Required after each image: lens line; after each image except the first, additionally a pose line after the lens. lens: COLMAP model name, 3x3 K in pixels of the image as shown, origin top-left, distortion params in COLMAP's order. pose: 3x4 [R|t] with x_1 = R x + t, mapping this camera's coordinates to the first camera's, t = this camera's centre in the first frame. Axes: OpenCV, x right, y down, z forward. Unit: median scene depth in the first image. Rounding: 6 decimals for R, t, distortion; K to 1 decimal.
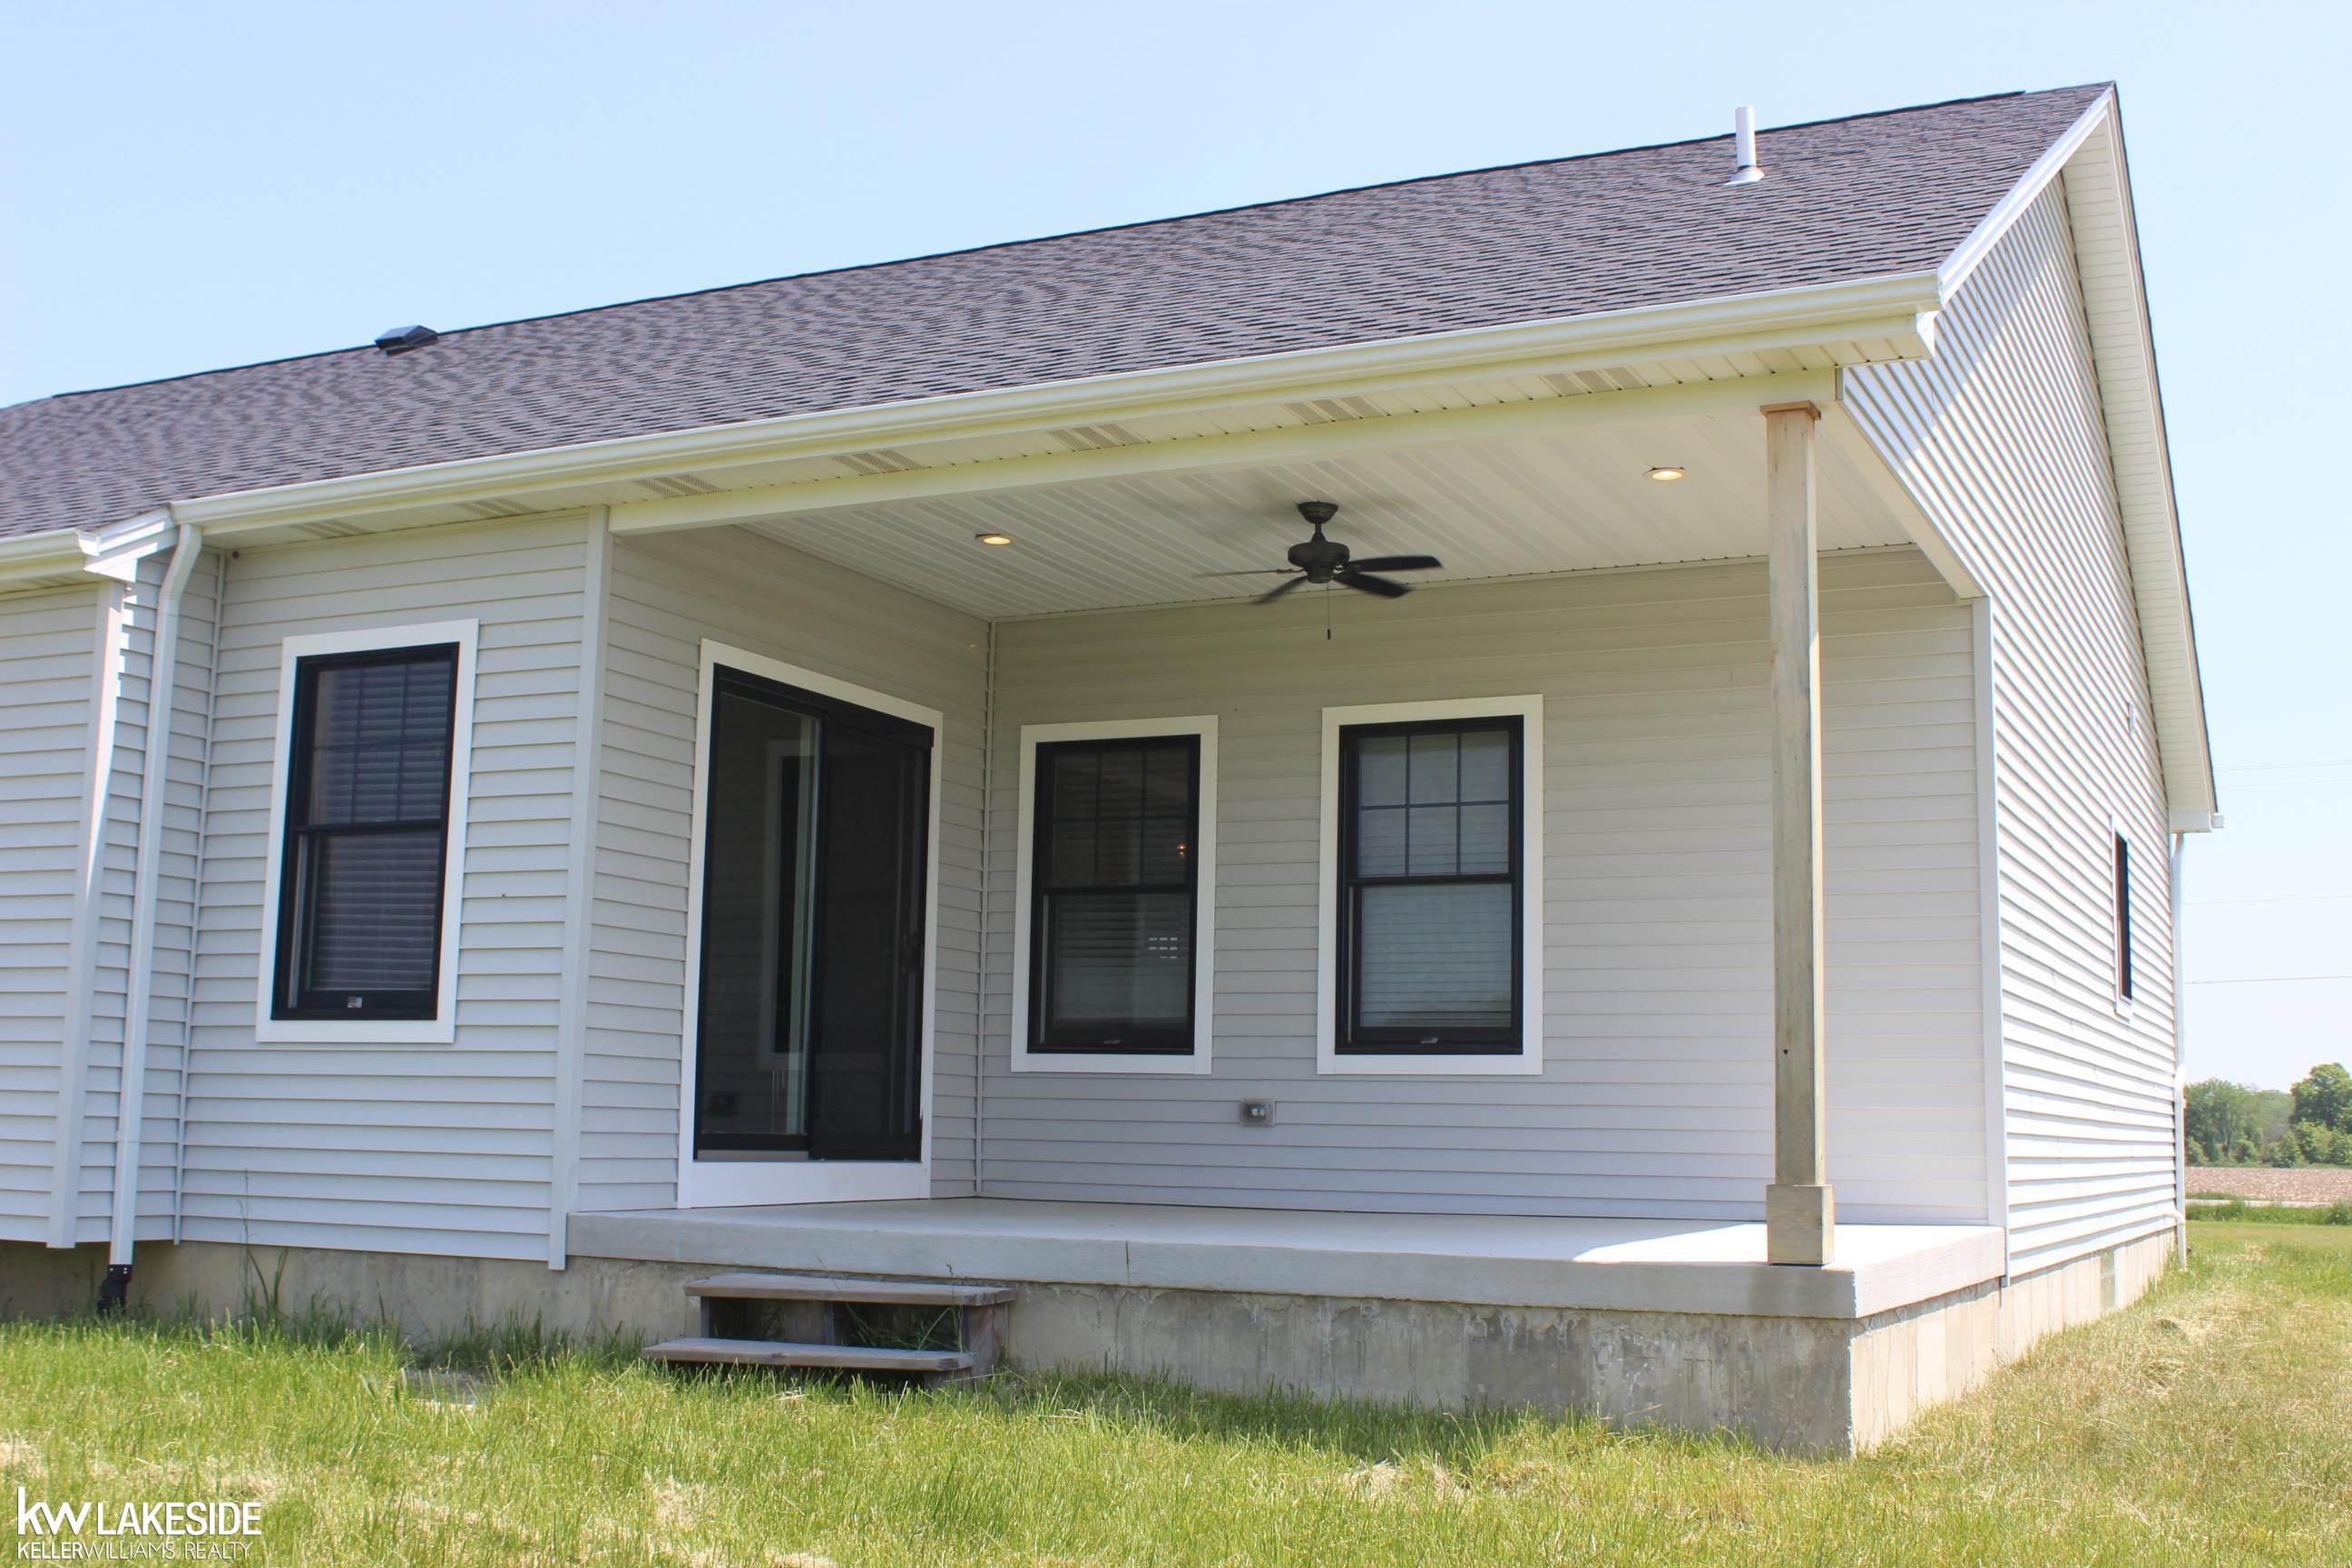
lens RADIAL K [[2504.4, 0, 1176.0], [0, 2504.4, 784.0], [0, 0, 1]] dist [-0.140456, 0.385384]
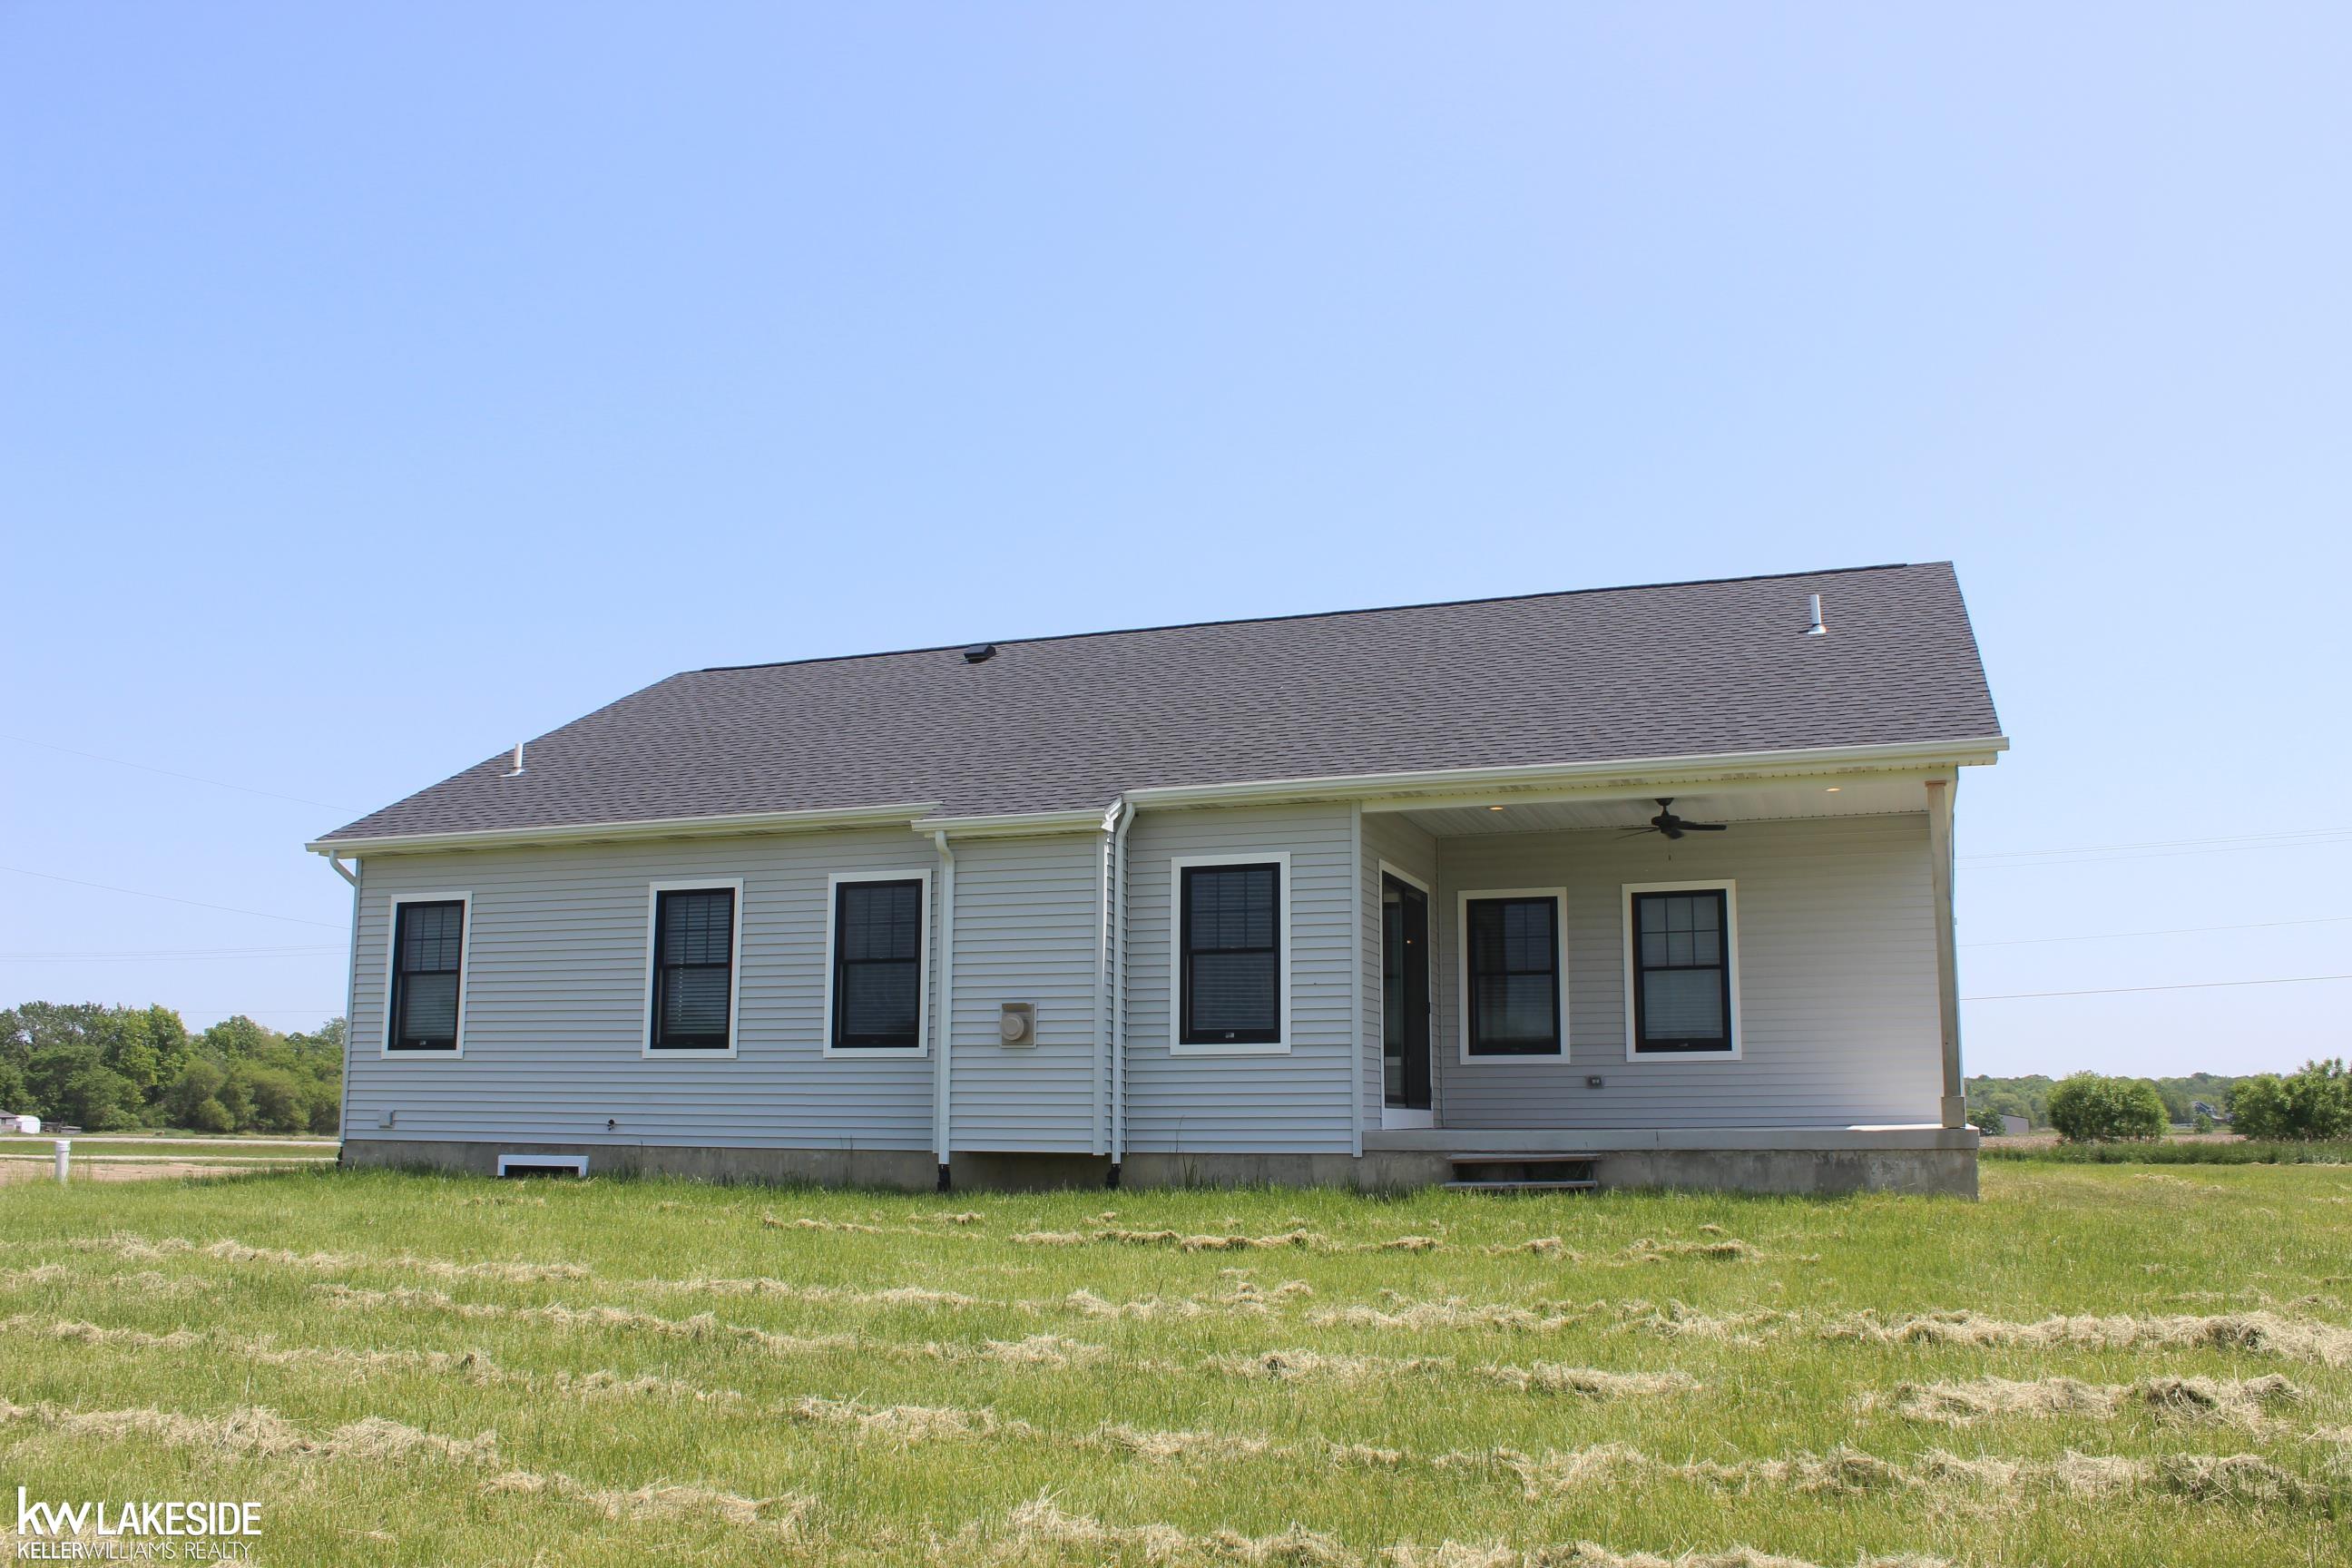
lens RADIAL K [[1989.8, 0, 1176.0], [0, 1989.8, 784.0], [0, 0, 1]] dist [-0.073110, -0.001517]
pose [[0.992094, 0.002475, 0.125475, -0.578961], [0.002153, 0.999323, -0.036732, -0.060966], [-0.125481, 0.036711, 0.991417, -0.652897]]
